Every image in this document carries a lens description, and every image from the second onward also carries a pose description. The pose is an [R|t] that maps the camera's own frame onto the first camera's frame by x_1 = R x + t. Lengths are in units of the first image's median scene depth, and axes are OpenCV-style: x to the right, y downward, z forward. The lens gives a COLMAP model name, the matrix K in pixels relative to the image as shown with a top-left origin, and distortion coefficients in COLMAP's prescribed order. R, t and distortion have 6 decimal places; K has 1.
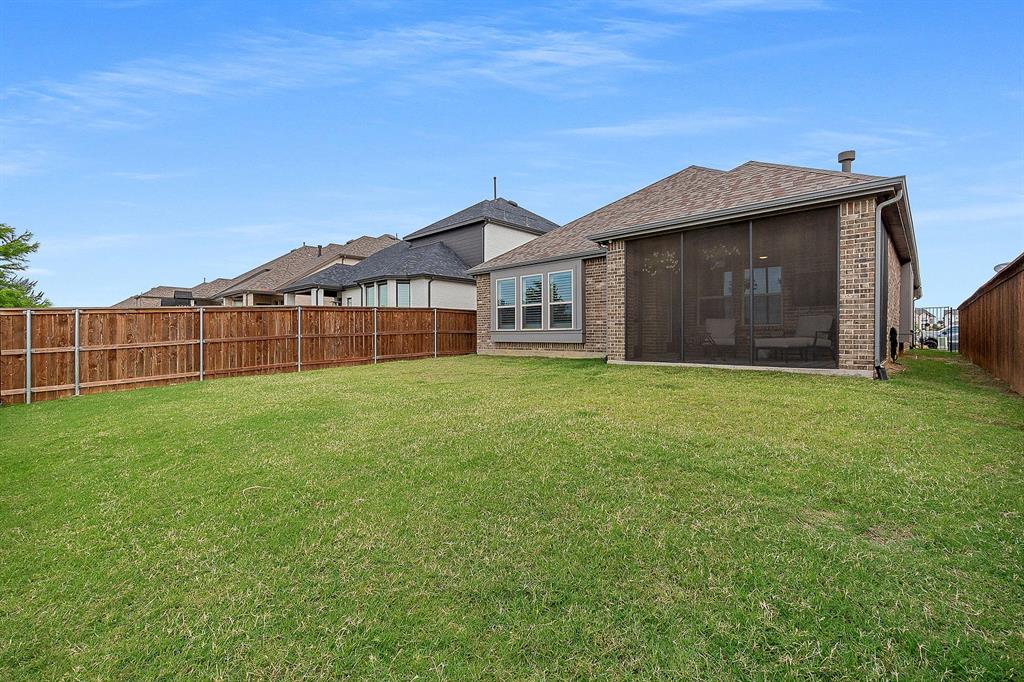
lens RADIAL K [[446.2, 0, 502.4], [0, 446.2, 339.0], [0, 0, 1]] dist [0.000313, 0.000338]
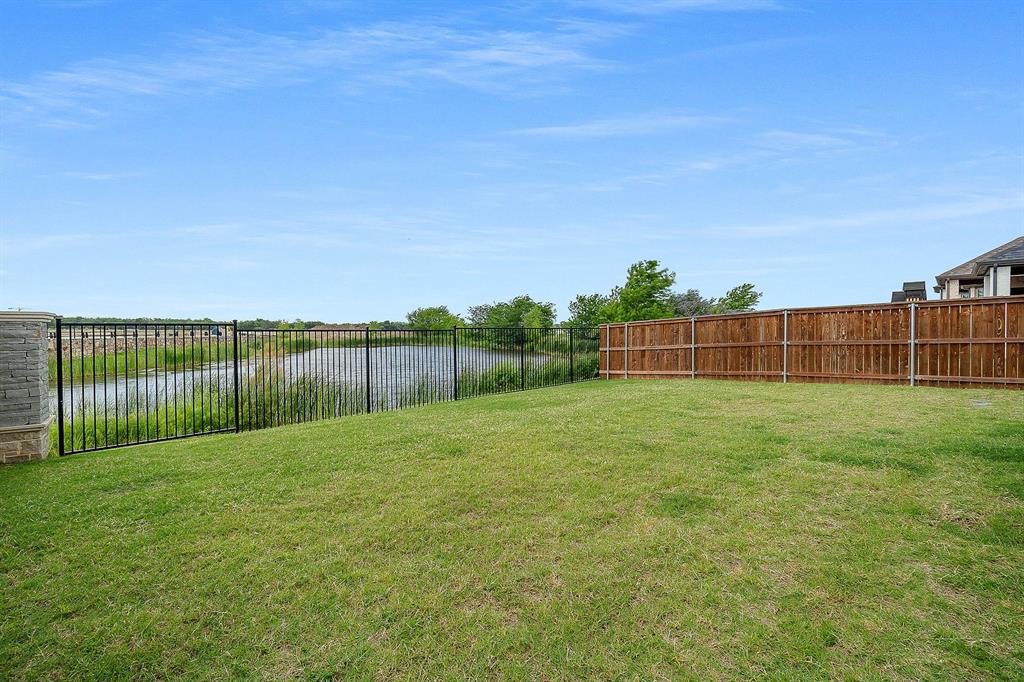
lens RADIAL K [[446.2, 0, 506.8], [0, 446.2, 336.8], [0, 0, 1]] dist [0.000313, 0.000338]
pose [[-0.026035, 0.017642, -0.999505, 0.500069], [-0.001184, 0.999843, 0.017678, -0.037764], [0.999660, 0.001643, -0.026010, 0.500726]]
